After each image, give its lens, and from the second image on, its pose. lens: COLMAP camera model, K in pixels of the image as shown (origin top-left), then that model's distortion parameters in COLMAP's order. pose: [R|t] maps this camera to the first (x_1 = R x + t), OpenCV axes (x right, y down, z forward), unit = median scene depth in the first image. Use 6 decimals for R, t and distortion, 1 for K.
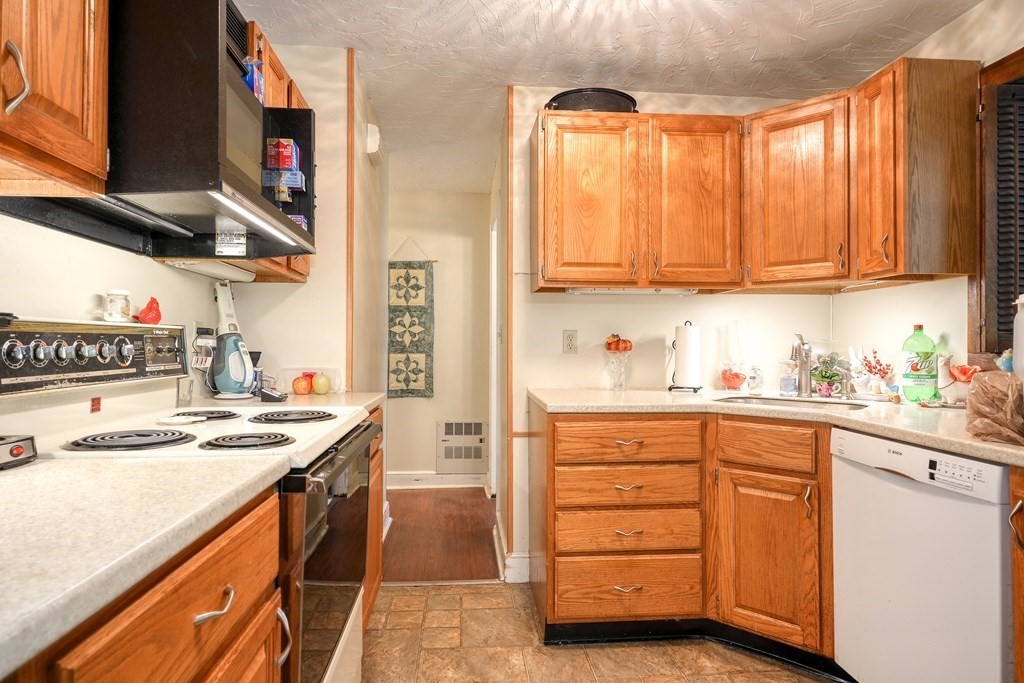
lens RADIAL K [[569.0, 0, 518.9], [0, 569.0, 335.5], [0, 0, 1]] dist [-0.000892, -0.000695]
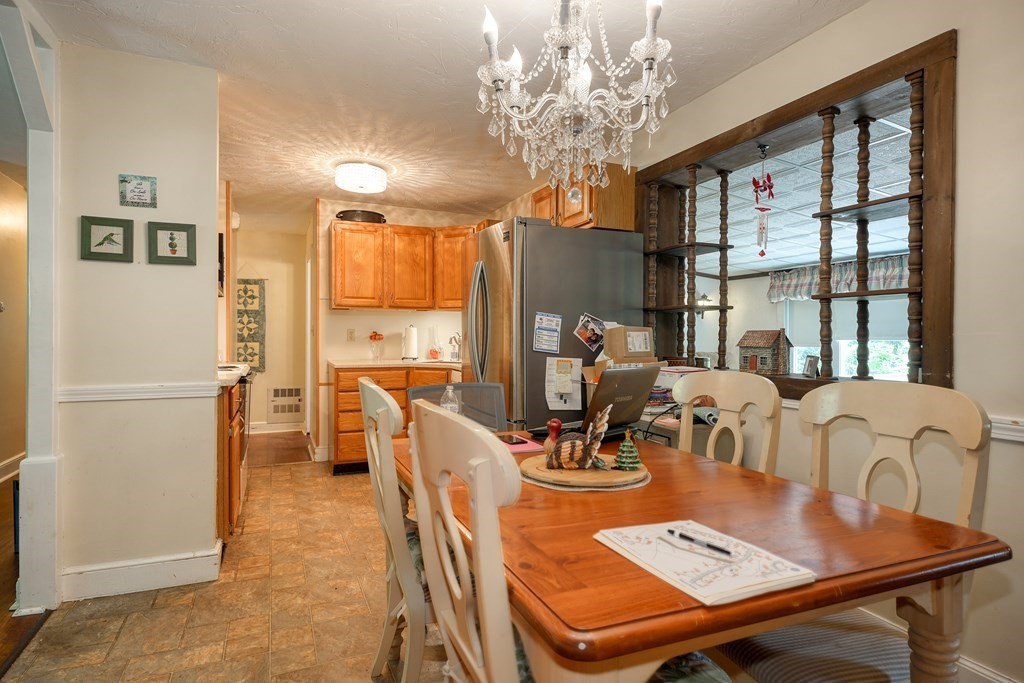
lens RADIAL K [[569.0, 0, 518.9], [0, 569.0, 335.5], [0, 0, 1]] dist [-0.000892, -0.000695]
pose [[0.952733, 0.000609, 0.303807, 0.048538], [-0.005846, 0.999850, 0.016328, -0.023434], [-0.303751, -0.017333, 0.952594, -1.022215]]
